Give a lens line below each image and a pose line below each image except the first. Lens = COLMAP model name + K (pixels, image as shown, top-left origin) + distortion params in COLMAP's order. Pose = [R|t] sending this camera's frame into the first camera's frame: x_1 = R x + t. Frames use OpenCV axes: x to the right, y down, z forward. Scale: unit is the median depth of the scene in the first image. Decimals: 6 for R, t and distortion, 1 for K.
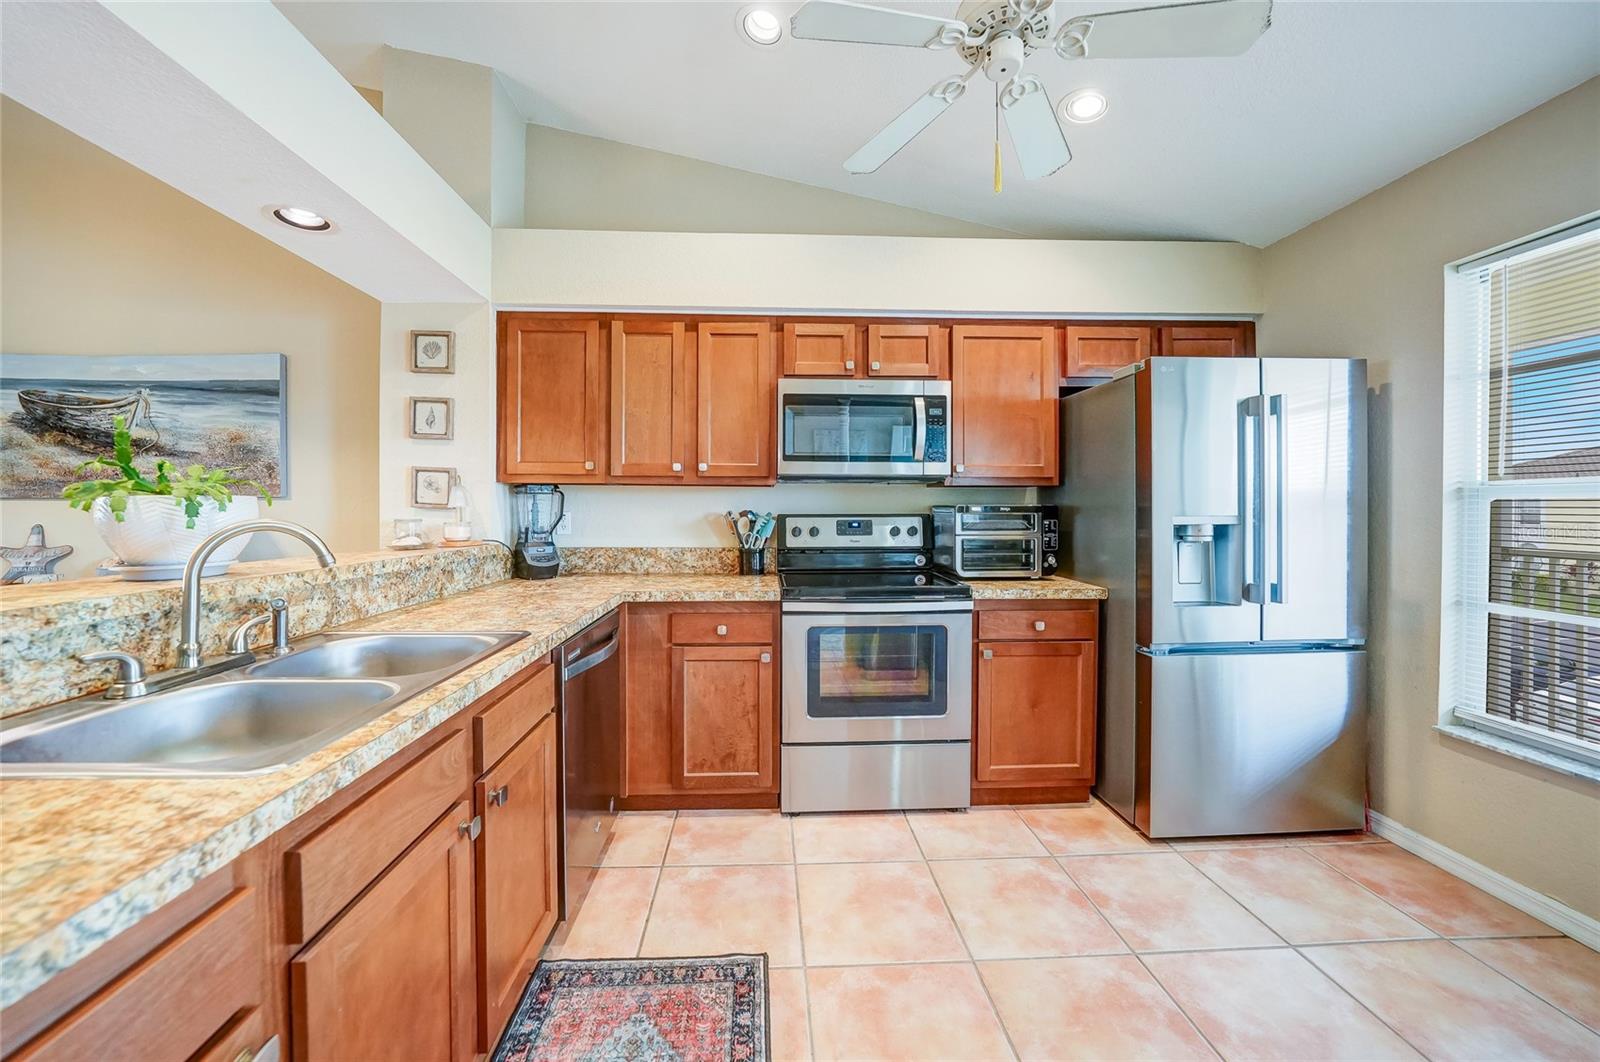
lens RADIAL K [[552.3, 0, 818.6], [0, 552.3, 538.2], [0, 0, 1]] dist [-0.021703, -0.000010]
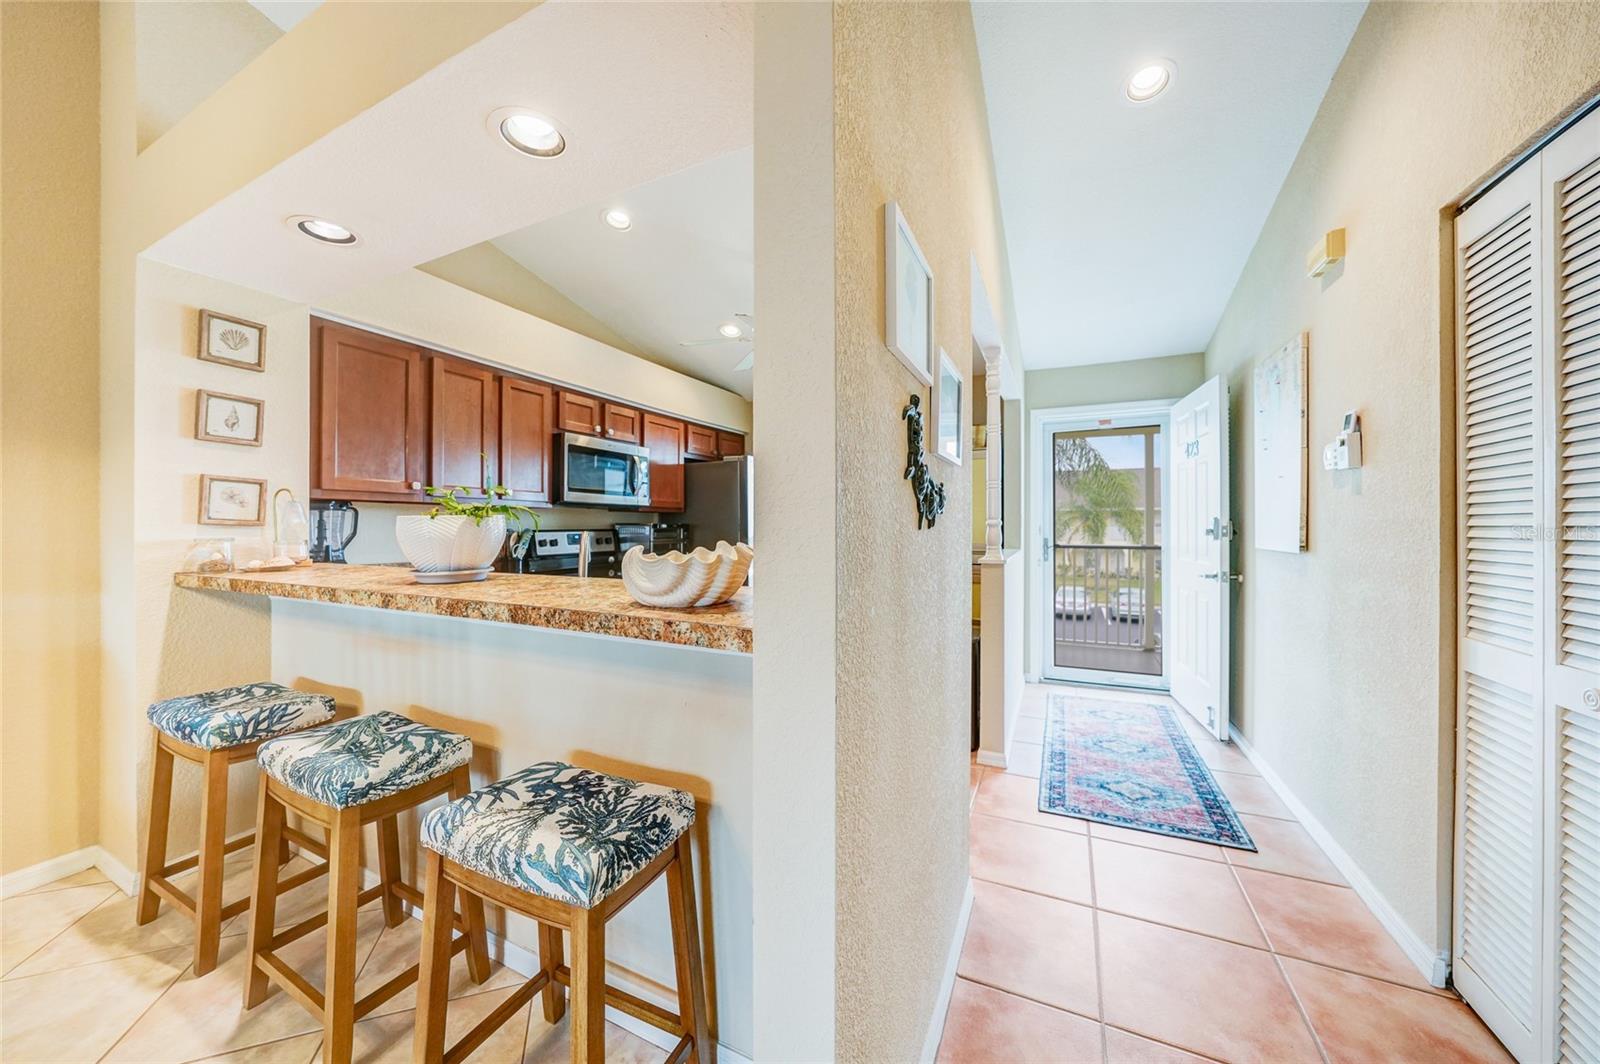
lens RADIAL K [[561.0, 0, 794.9], [0, 561.0, 526.0], [0, 0, 1]] dist [-0.017084, 0.000046]
pose [[0.466320, -0.001163, 0.884616, -1.025062], [0.040328, 0.998987, -0.019945, -0.002300], [-0.883697, 0.044975, 0.465894, -0.155813]]
